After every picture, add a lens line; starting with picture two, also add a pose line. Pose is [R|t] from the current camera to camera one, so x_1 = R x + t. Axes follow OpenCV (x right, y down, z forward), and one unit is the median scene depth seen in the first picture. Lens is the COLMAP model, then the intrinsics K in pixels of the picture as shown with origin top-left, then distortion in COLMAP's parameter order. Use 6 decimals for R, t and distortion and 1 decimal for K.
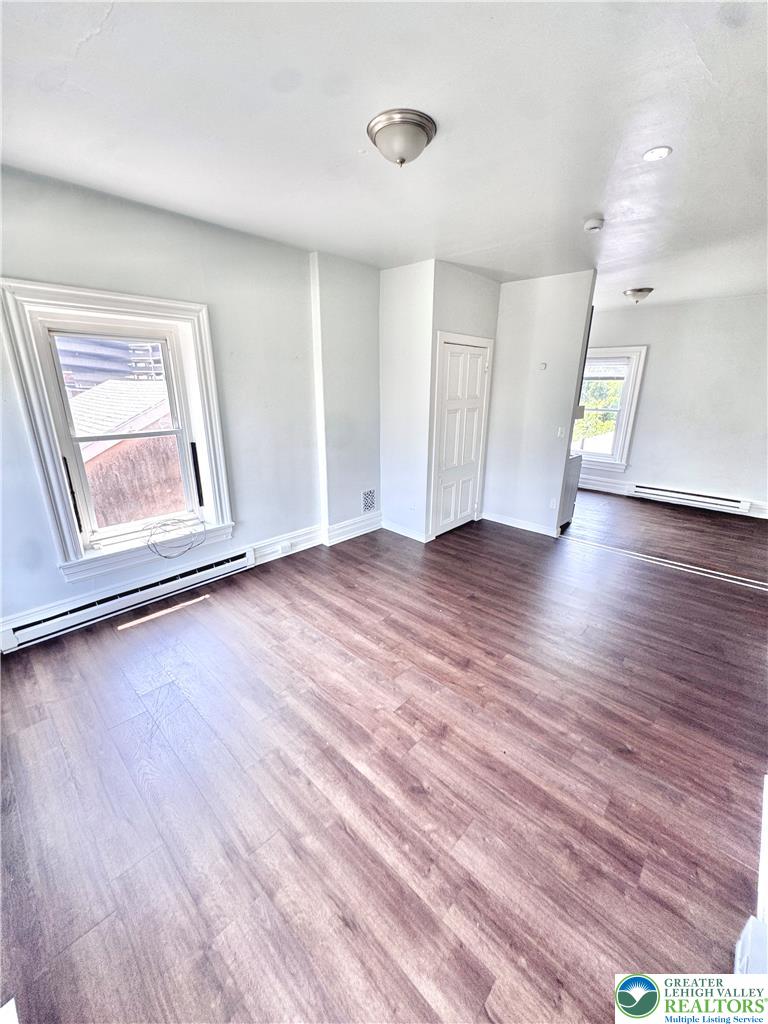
lens RADIAL K [[413.0, 0, 384.0], [0, 413.0, 512.0], [0, 0, 1]] dist [0.000190, -0.000095]
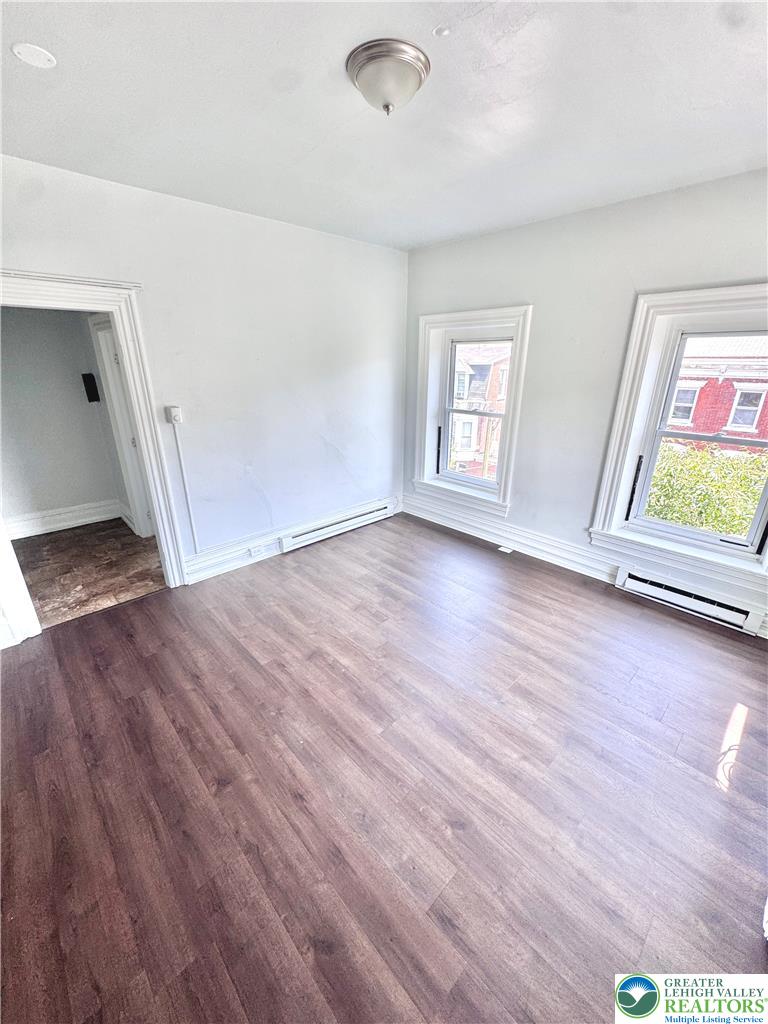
lens RADIAL K [[413.0, 0, 384.0], [0, 413.0, 512.0], [0, 0, 1]] dist [0.000190, -0.000095]
pose [[-0.998506, -0.027701, 0.047093, -0.010181], [0.006996, 0.790026, 0.613033, -0.519073], [-0.054186, 0.612447, -0.788652, 1.559211]]
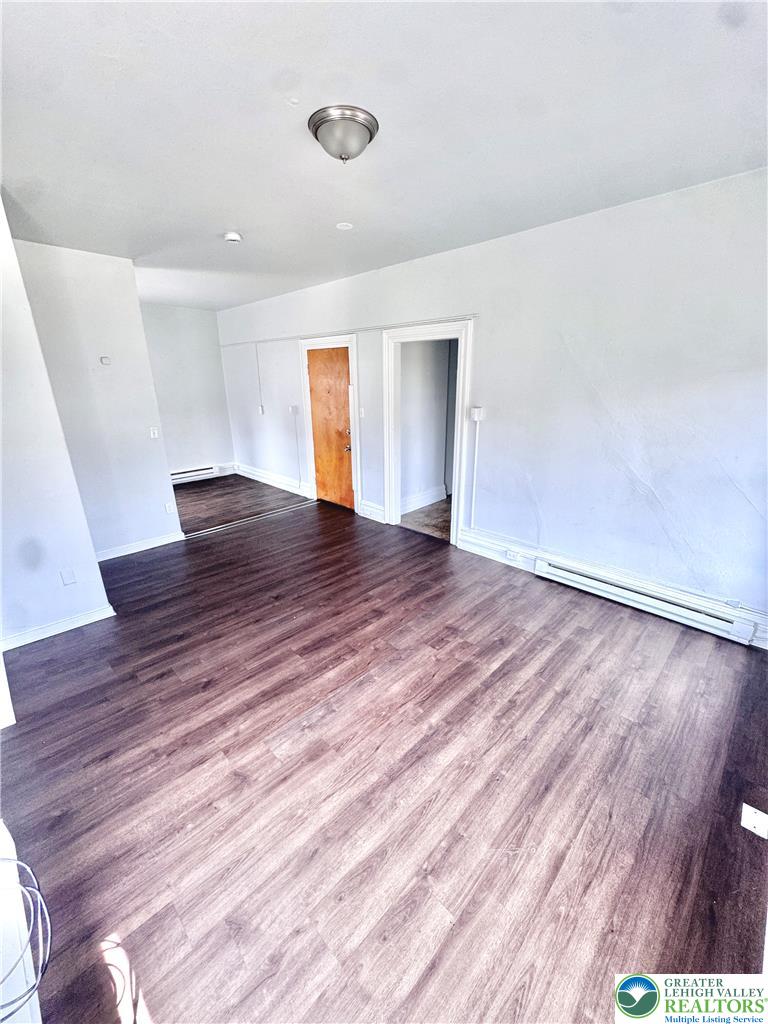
lens RADIAL K [[404.0, 0, 385.9], [0, 404.0, 513.7], [0, 0, 1]] dist [0.001920, 0.000453]
pose [[0.021261, -0.332782, 0.942764, -0.827452], [0.309557, 0.898829, 0.310292, -0.257664], [-0.950643, 0.285242, 0.122125, 0.743347]]
